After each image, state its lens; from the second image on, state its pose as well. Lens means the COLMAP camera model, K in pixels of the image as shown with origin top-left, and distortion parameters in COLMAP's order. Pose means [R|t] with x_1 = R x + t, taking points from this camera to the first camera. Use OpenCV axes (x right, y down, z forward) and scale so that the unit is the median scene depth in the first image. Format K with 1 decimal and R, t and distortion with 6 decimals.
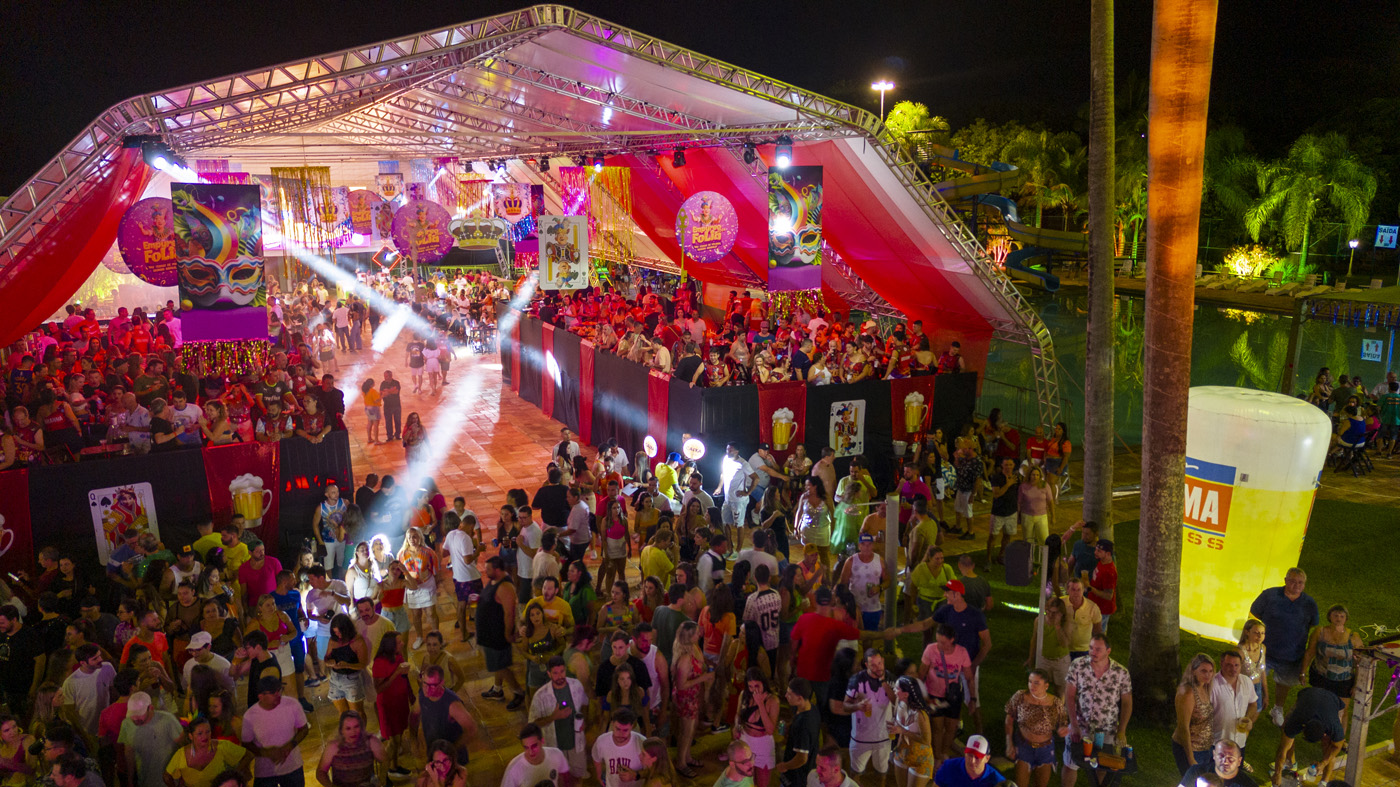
lens RADIAL K [[1020.4, 0, 702.1], [0, 1020.4, 398.3], [0, 0, 1]] dist [0.083036, -0.089619]
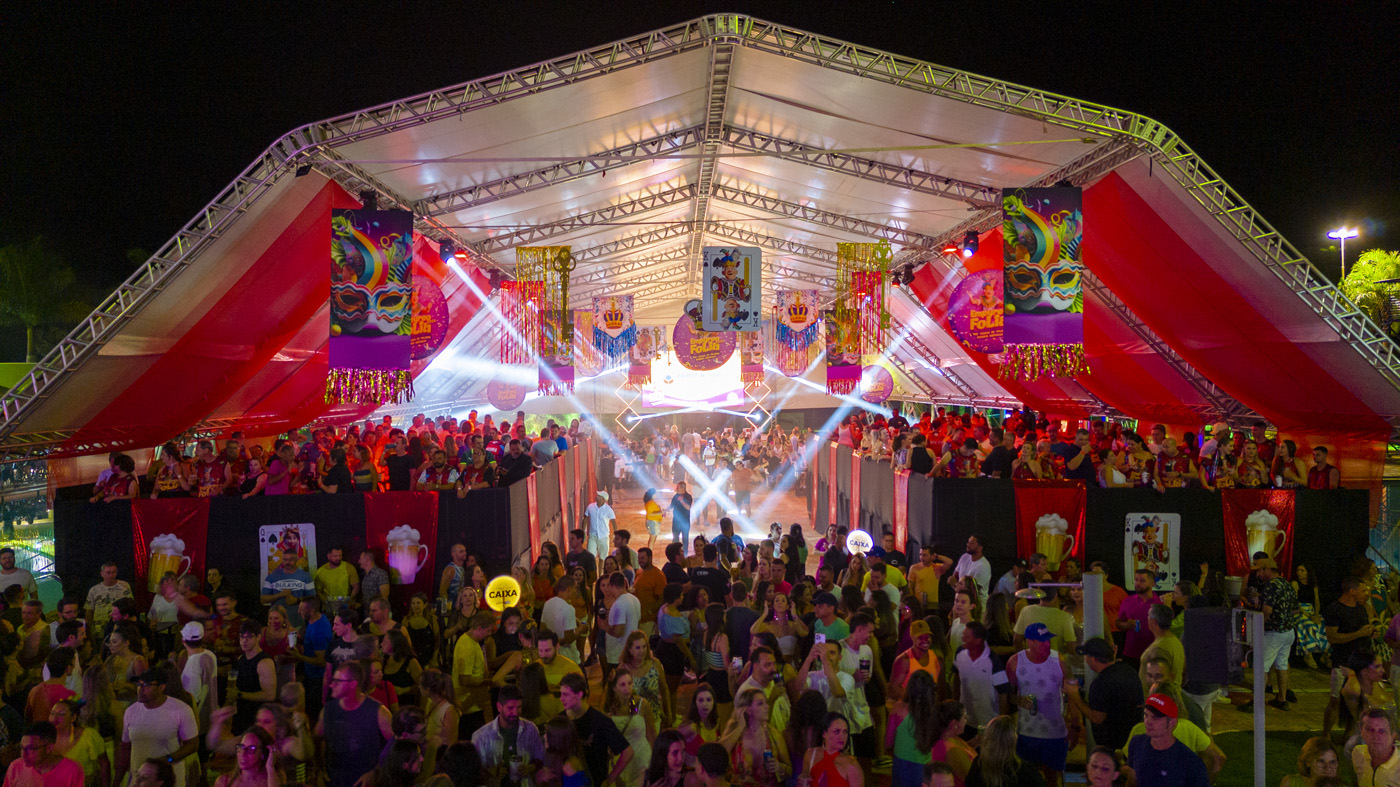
lens RADIAL K [[1020.4, 0, 700.3], [0, 1020.4, 394.1], [0, 0, 1]] dist [0.083036, -0.089619]
pose [[0.913034, 0.001561, -0.407880, 0.192866], [-0.082493, 0.980034, -0.180911, 0.103835], [0.399454, 0.198825, 0.894933, 0.239655]]
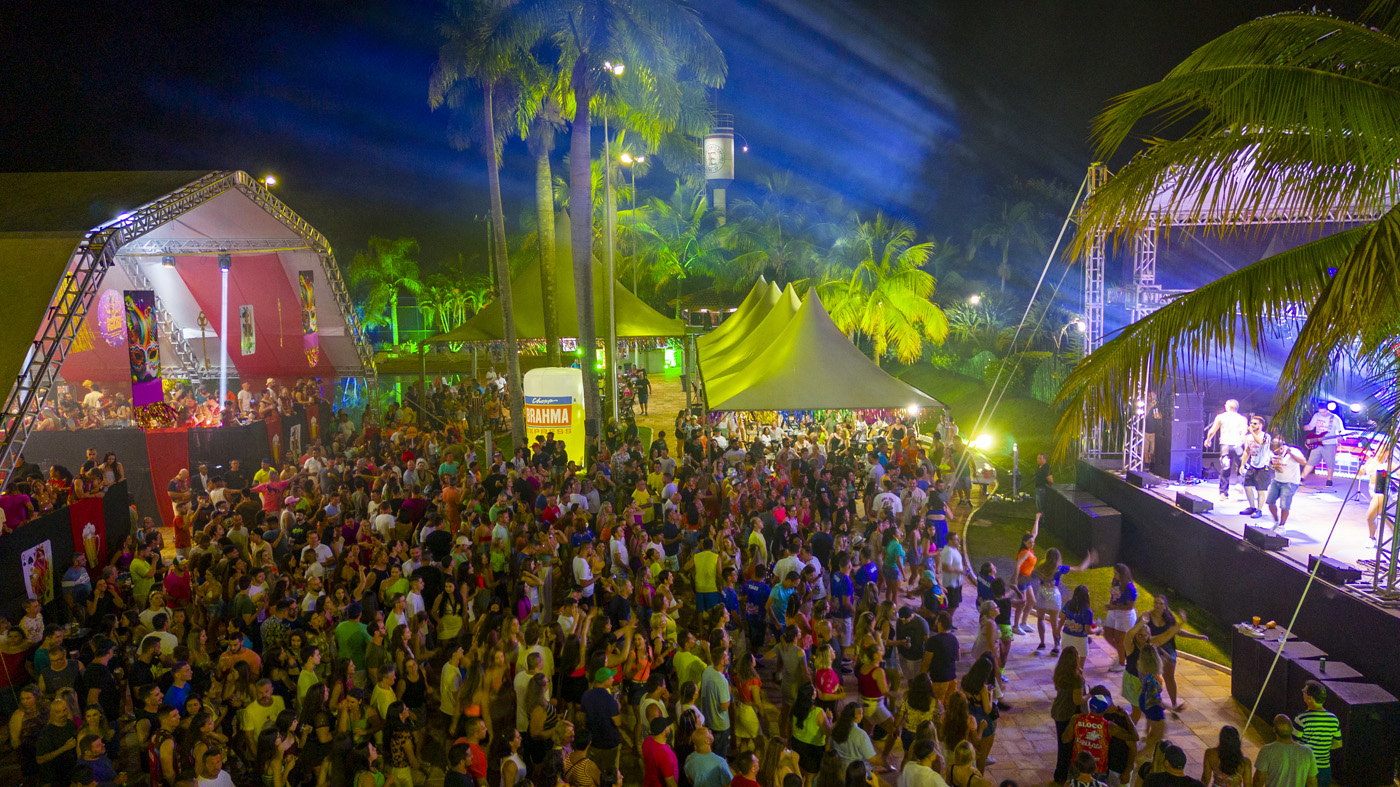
lens RADIAL K [[1020.4, 0, 703.3], [0, 1020.4, 395.4], [0, 0, 1]] dist [0.083036, -0.089619]
pose [[0.392271, -0.122647, 0.911637, -1.266622], [0.205044, 0.977794, 0.043318, 0.020920], [-0.896705, 0.169933, 0.408708, -0.188697]]
